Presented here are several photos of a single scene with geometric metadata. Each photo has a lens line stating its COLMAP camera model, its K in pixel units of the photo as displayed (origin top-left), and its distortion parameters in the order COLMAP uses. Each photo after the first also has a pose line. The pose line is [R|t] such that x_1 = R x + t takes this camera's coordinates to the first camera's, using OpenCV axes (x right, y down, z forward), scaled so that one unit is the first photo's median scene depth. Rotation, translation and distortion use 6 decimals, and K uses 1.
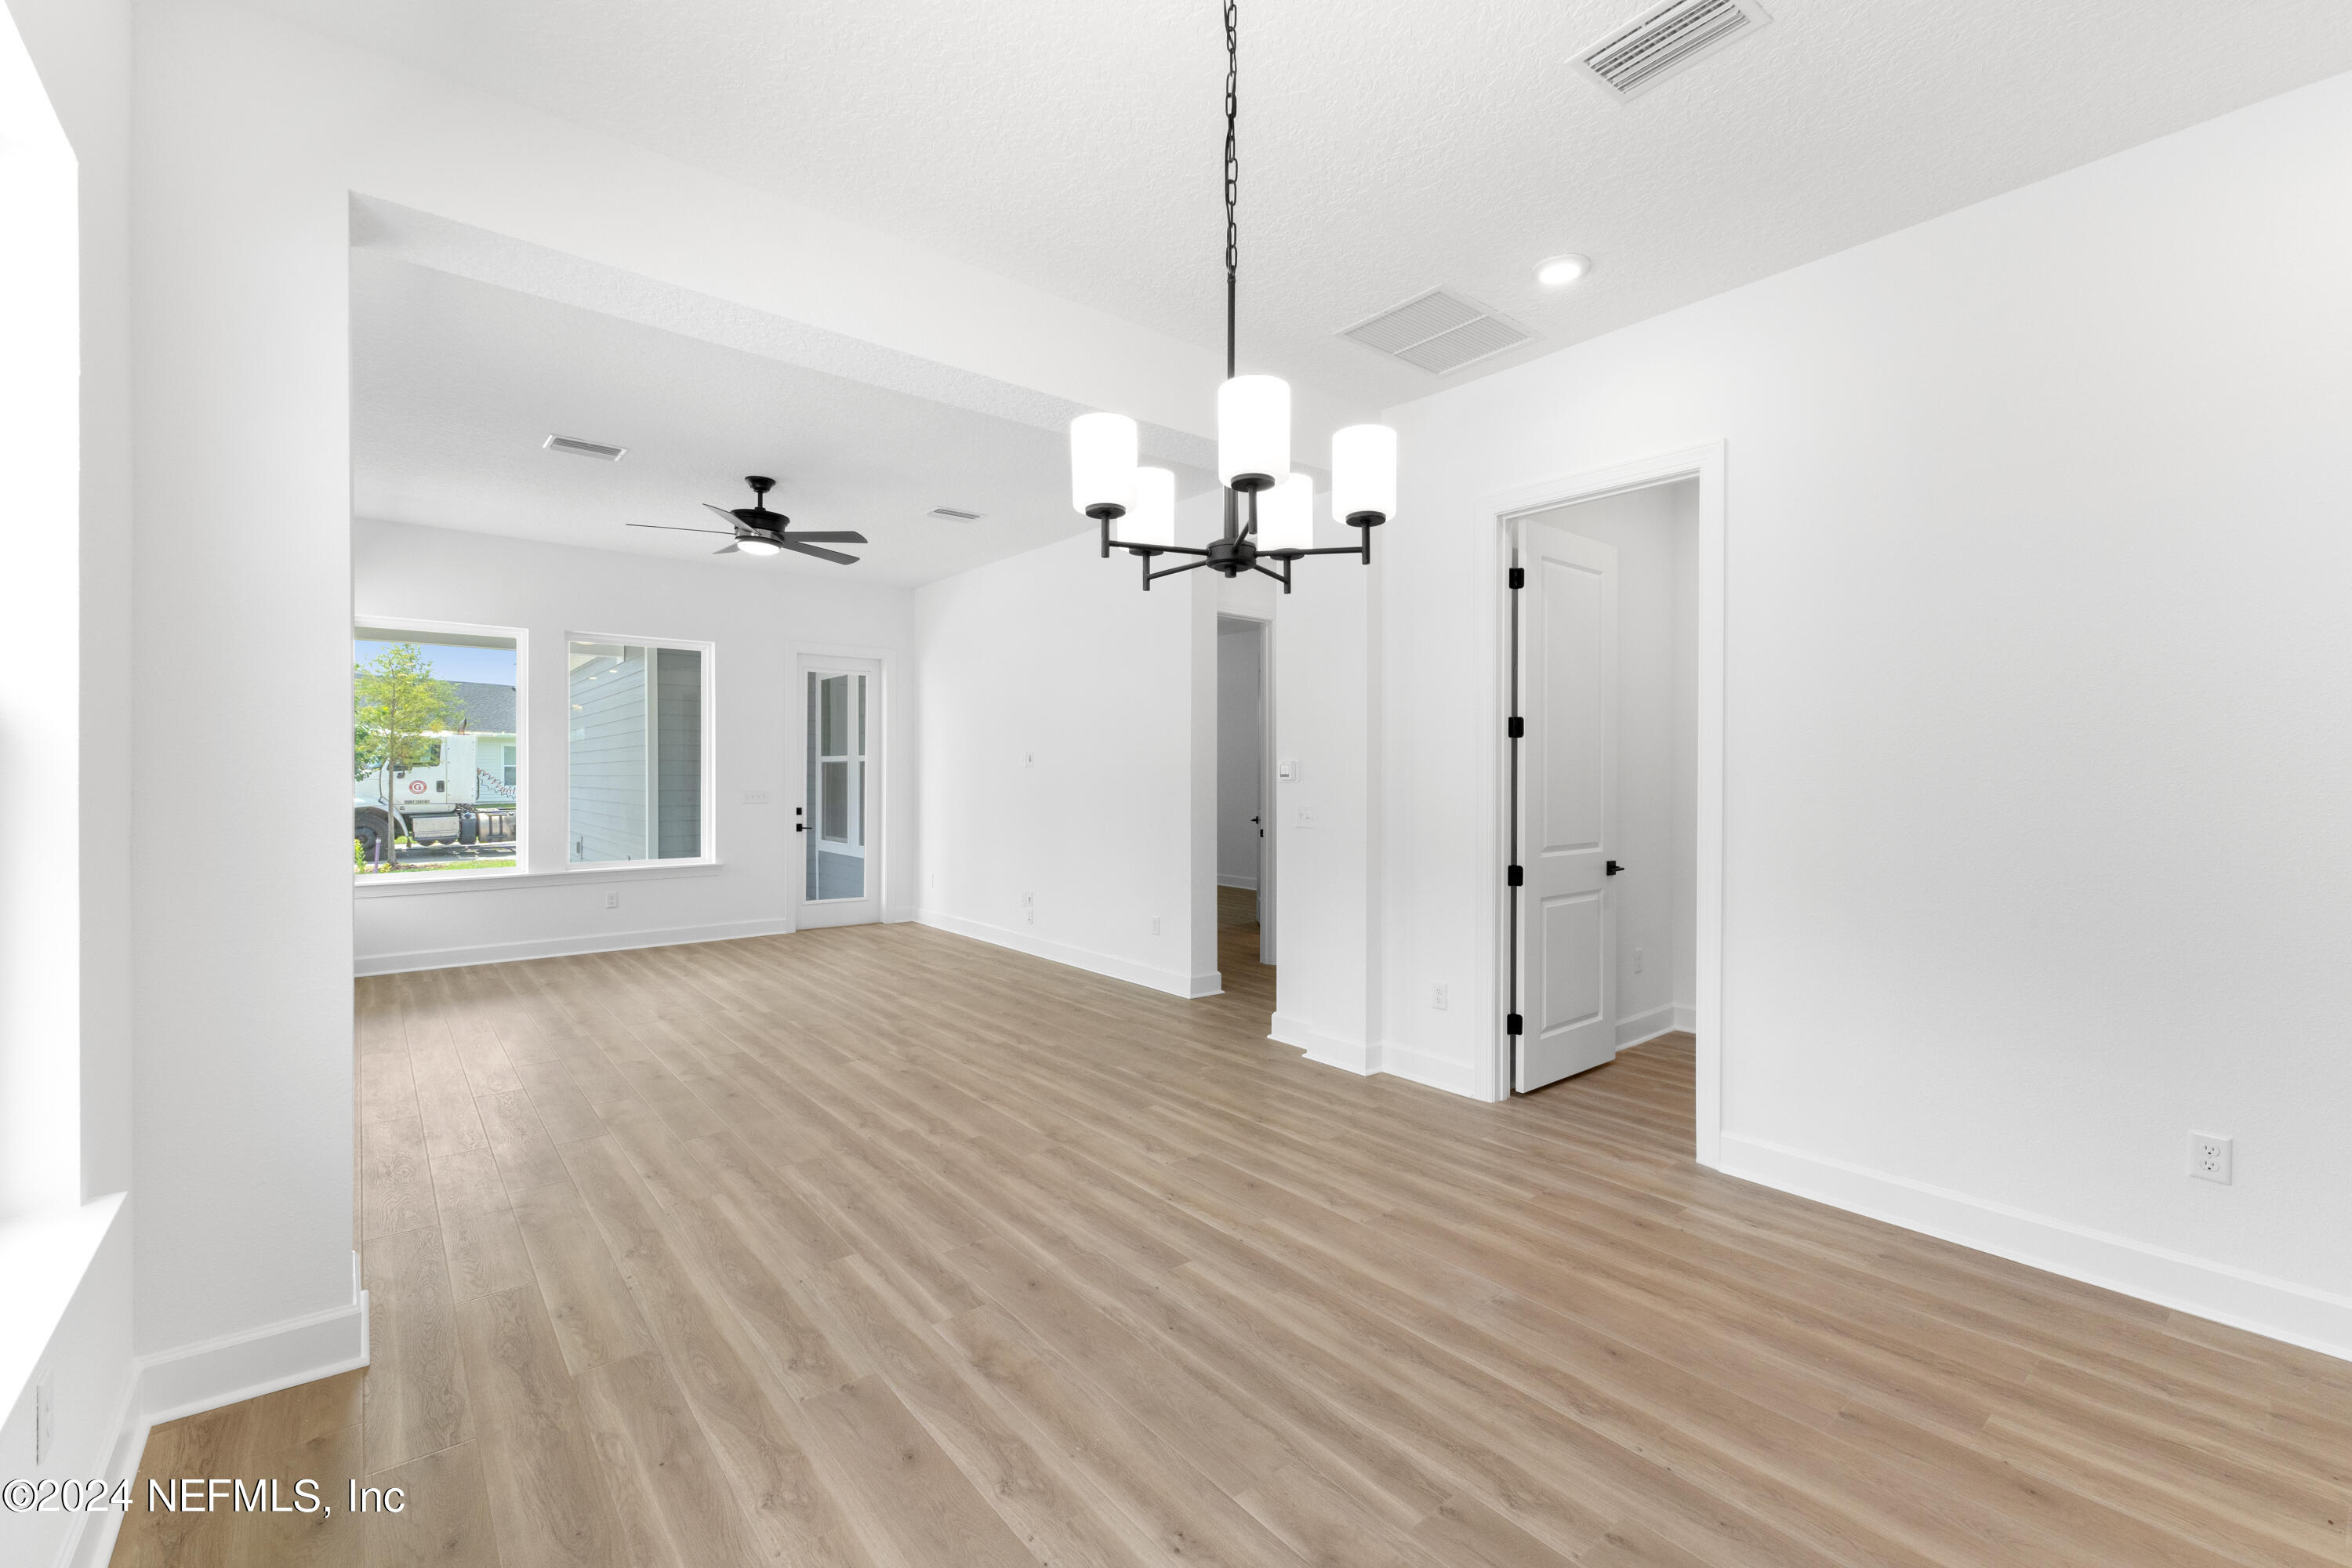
lens RADIAL K [[1008.3, 0, 1179.8], [0, 1008.3, 776.9], [0, 0, 1]] dist [0.013582, -0.000051]
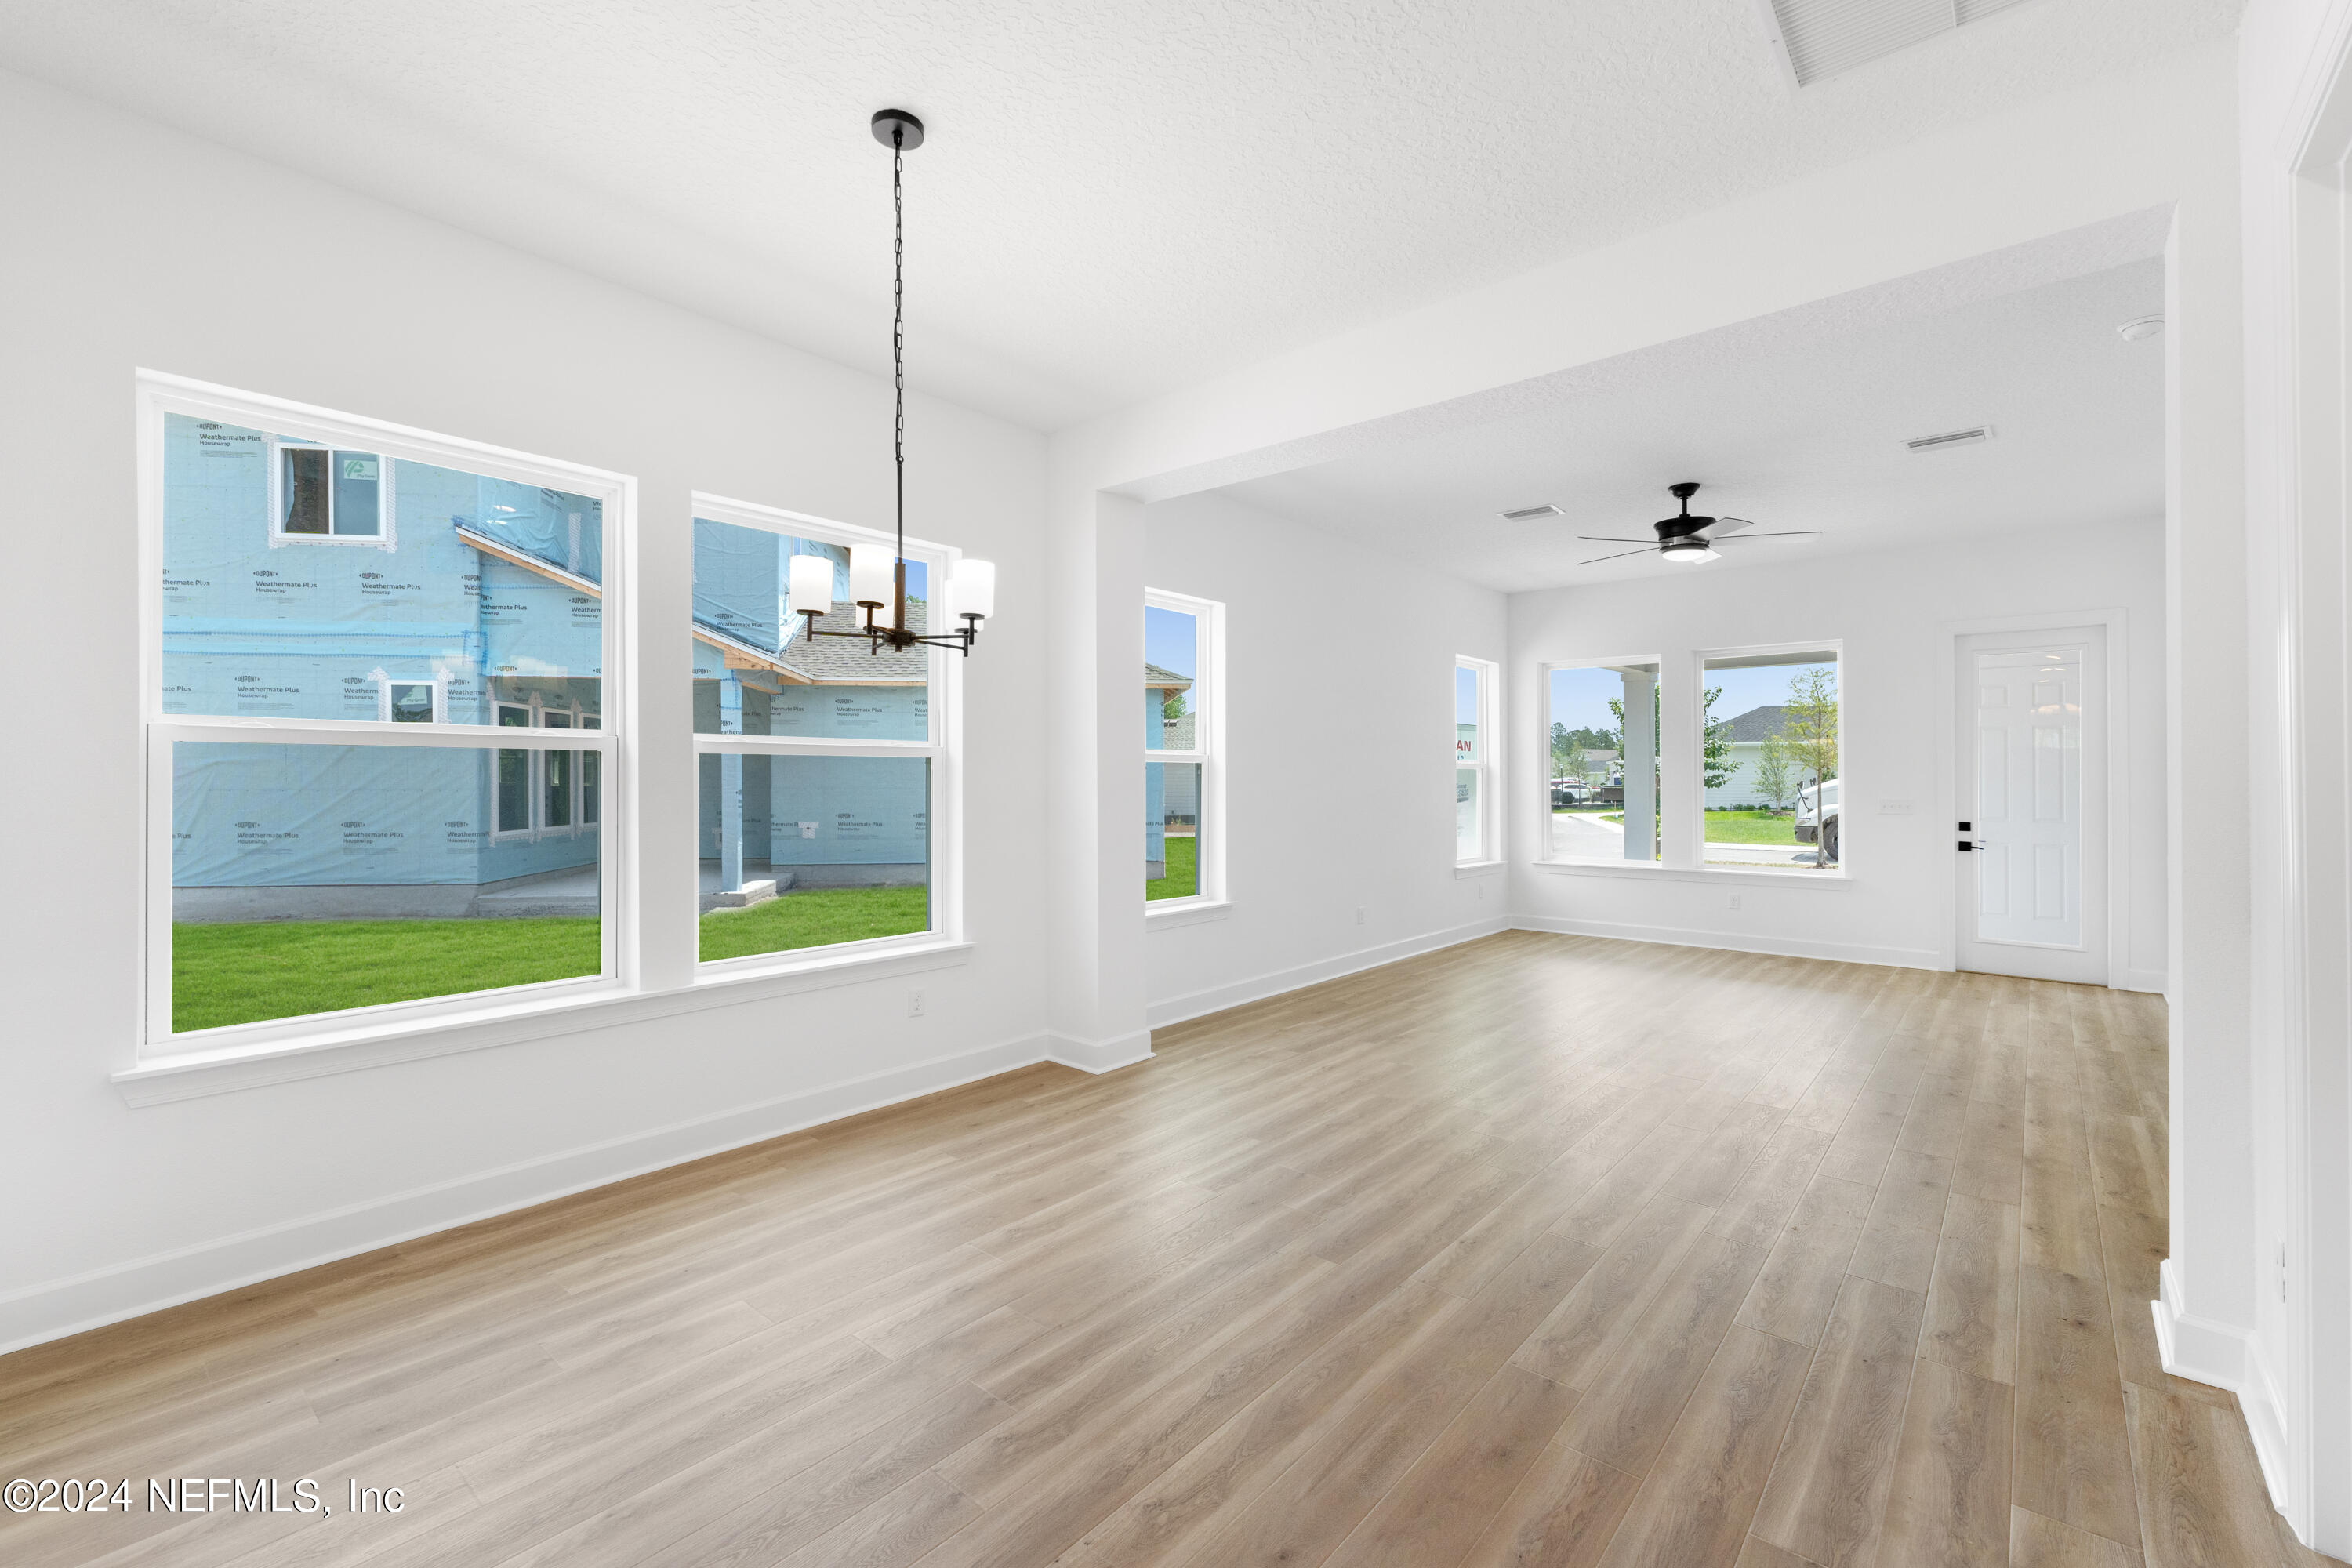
lens RADIAL K [[1008.3, 0, 1179.8], [0, 1008.3, 776.9], [0, 0, 1]] dist [0.013582, -0.000051]
pose [[0.175655, -0.001618, -0.984450, 0.865476], [-0.005739, 0.999980, -0.002668, -0.000926], [0.984435, 0.006118, 0.175643, 0.594476]]
